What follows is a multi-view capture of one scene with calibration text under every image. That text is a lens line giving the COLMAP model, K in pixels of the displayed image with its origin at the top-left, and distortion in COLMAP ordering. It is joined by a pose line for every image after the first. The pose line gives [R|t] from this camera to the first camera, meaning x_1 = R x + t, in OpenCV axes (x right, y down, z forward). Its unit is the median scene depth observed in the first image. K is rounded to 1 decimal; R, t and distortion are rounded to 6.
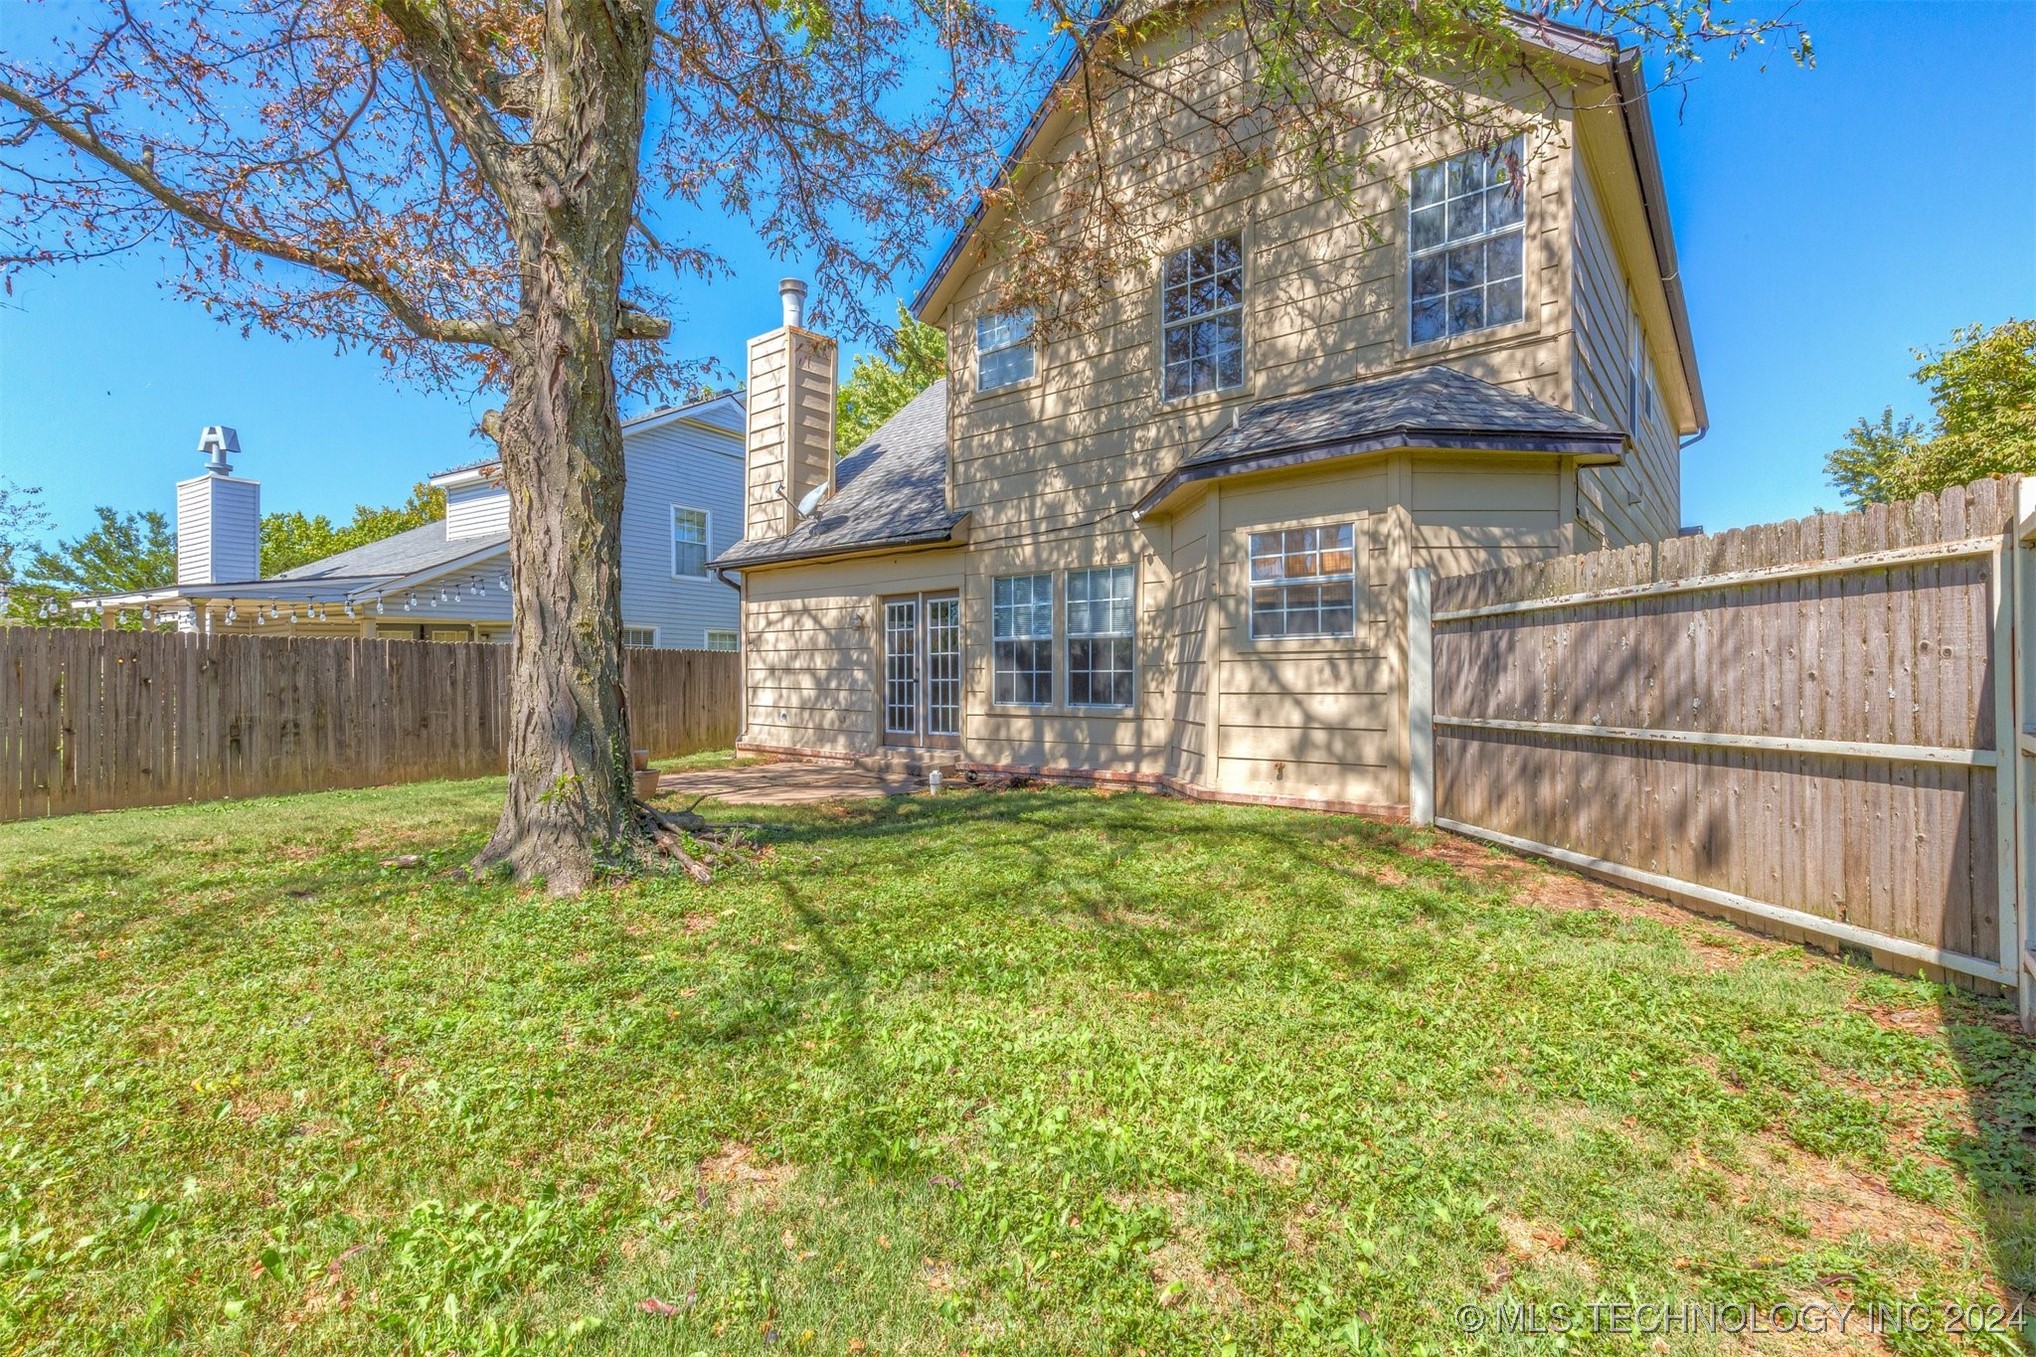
lens RADIAL K [[921.9, 0, 1025.3], [0, 921.9, 678.2], [0, 0, 1]] dist [0.005555, -0.000590]
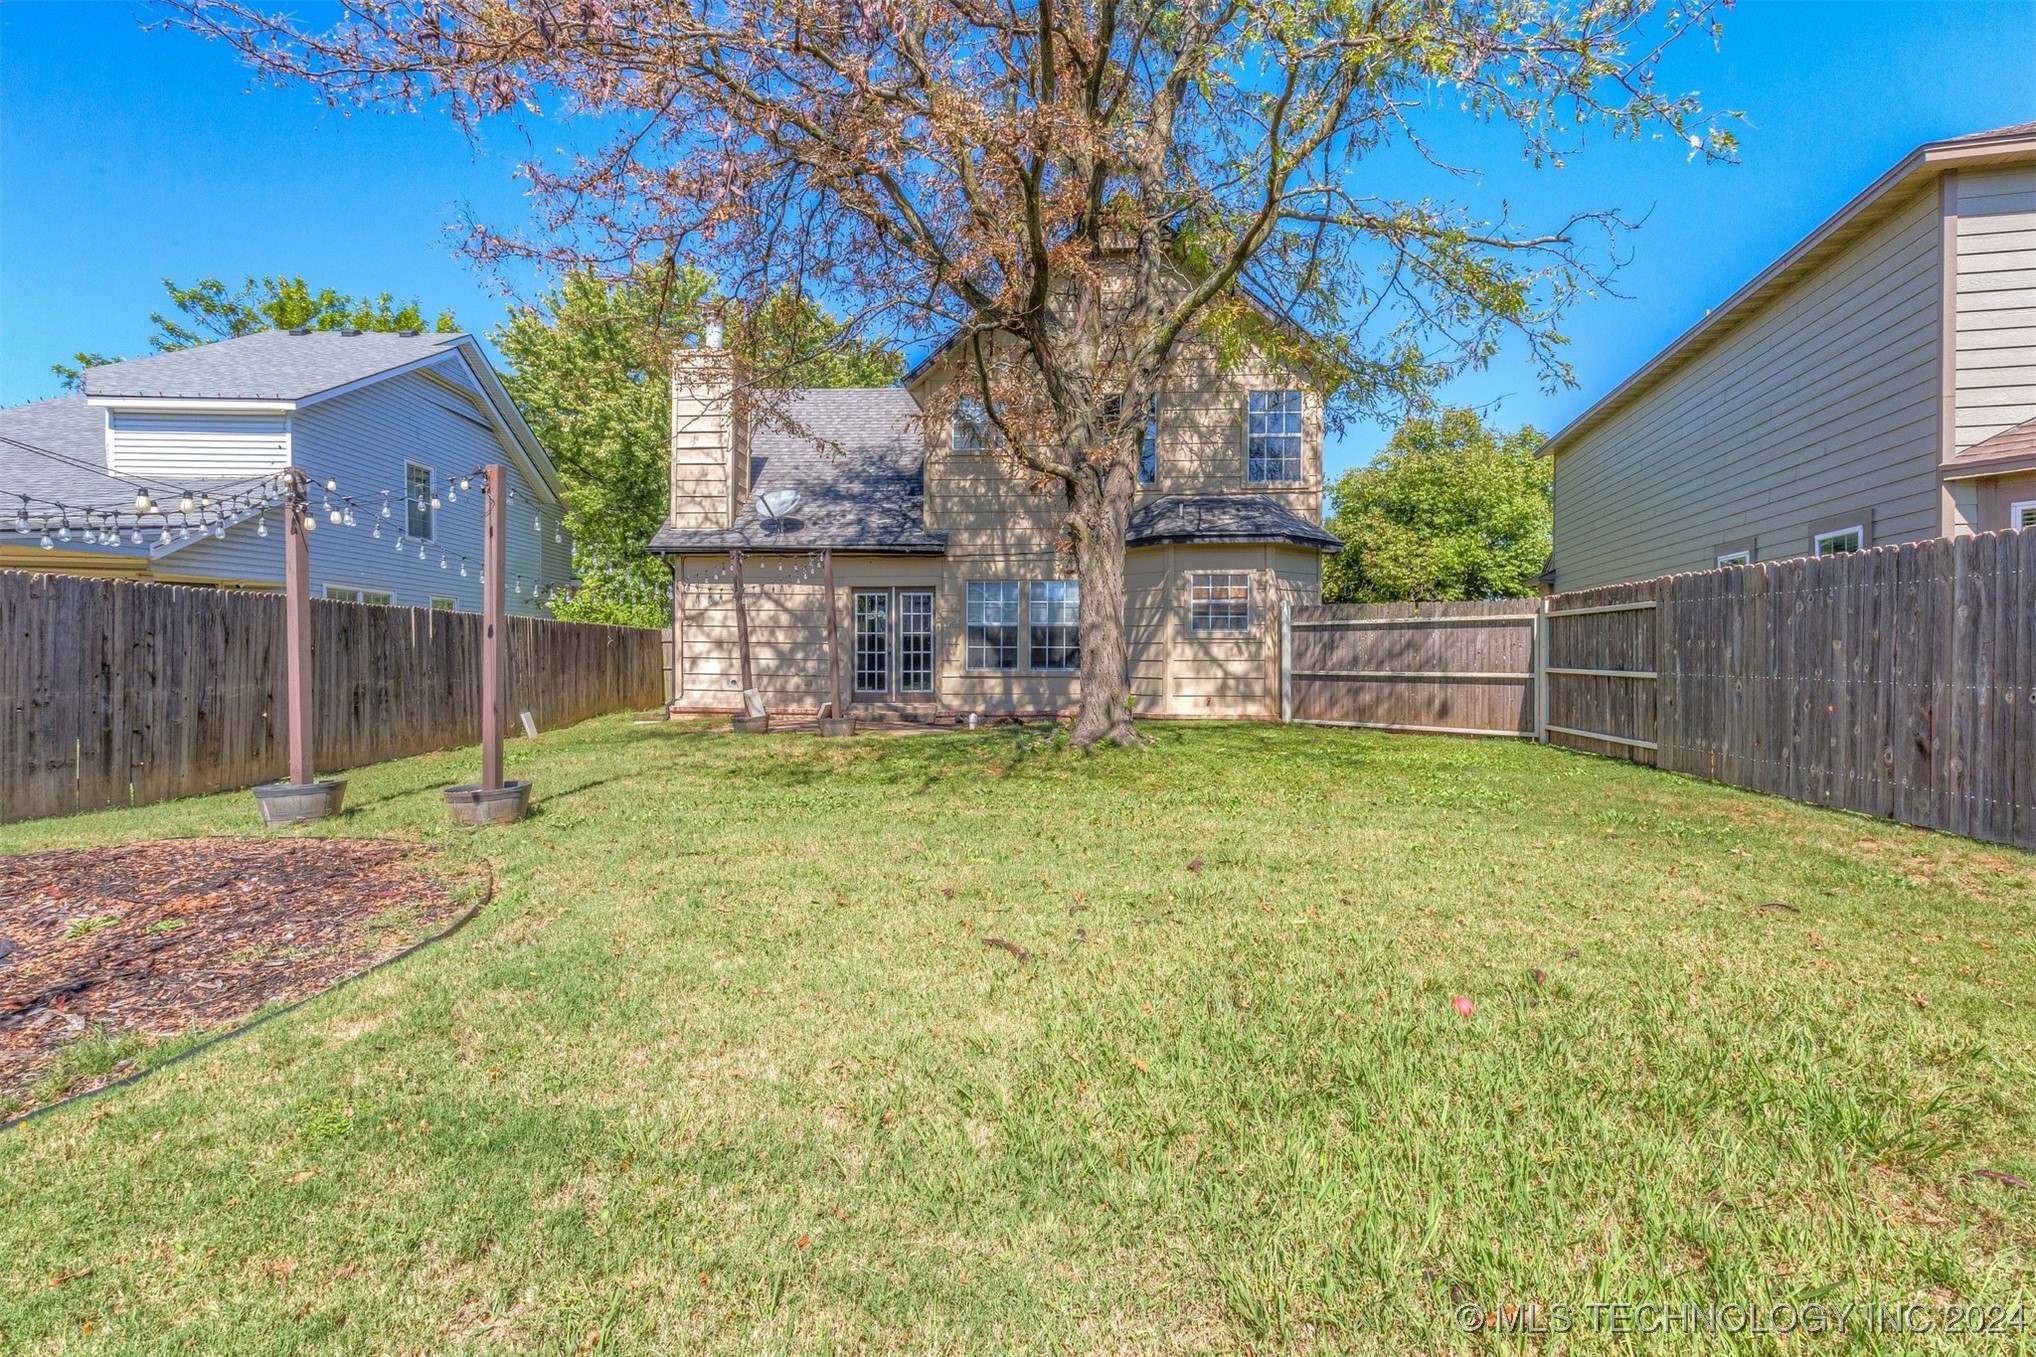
lens RADIAL K [[921.9, 0, 1054.9], [0, 921.9, 659.6], [0, 0, 1]] dist [0.005555, -0.000590]
pose [[0.808254, 0.001113, 0.588833, -0.872485], [-0.005321, 0.999971, 0.005413, 0.004523], [-0.588810, -0.007508, 0.808237, -0.272328]]
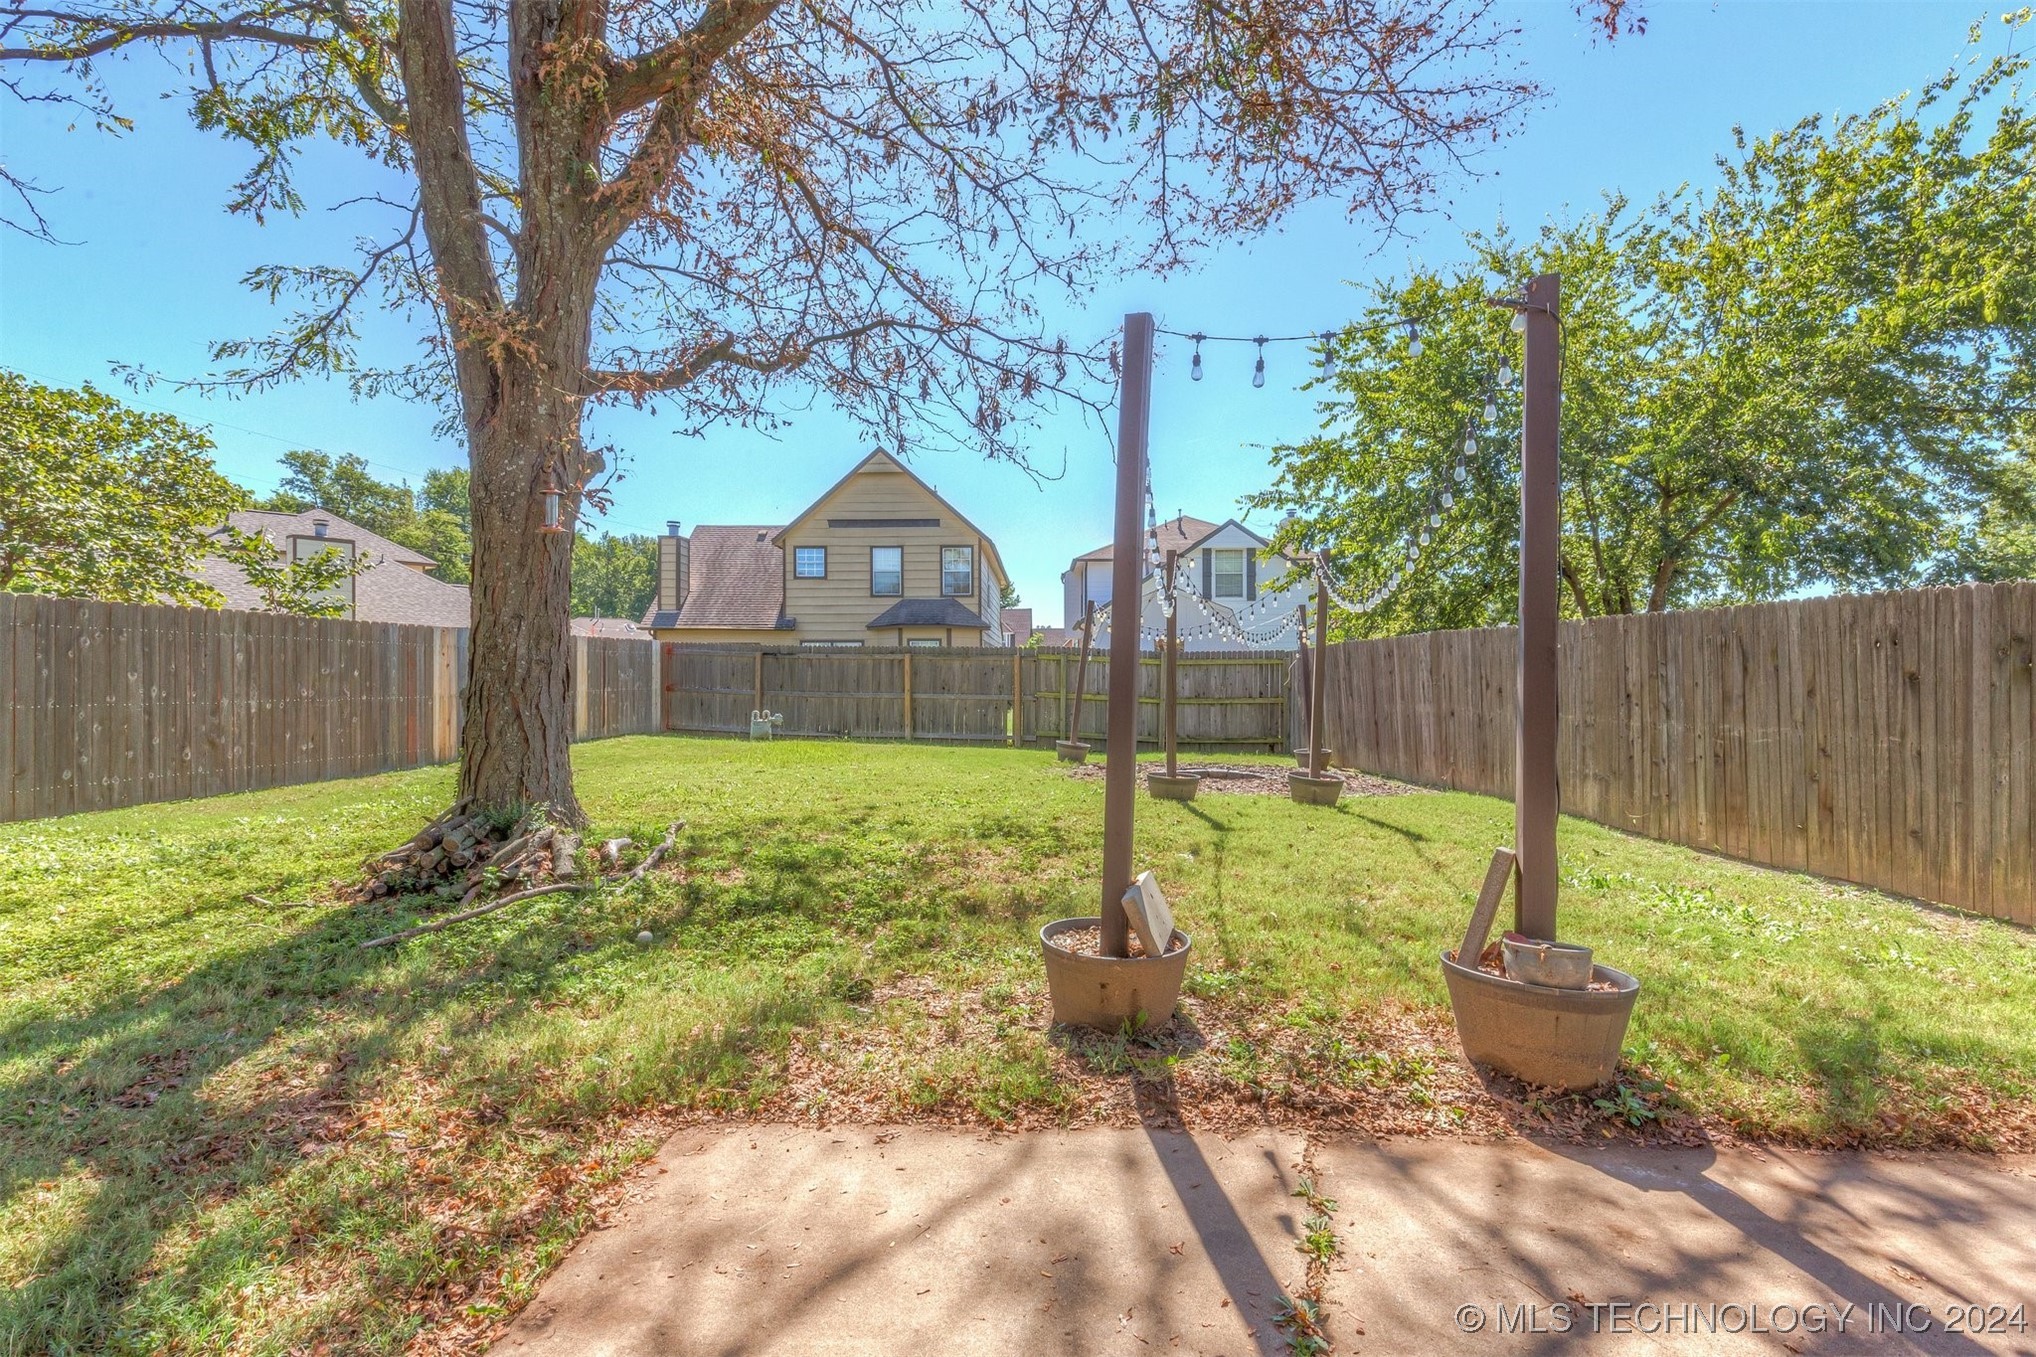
lens RADIAL K [[921.9, 0, 1023.1], [0, 921.9, 675.6], [0, 0, 1]] dist [0.005555, -0.000590]
pose [[-0.808510, 0.005075, -0.588461, -0.151493], [0.004926, 0.999986, 0.001855, -0.003580], [0.588462, -0.001399, -0.808524, 1.133631]]
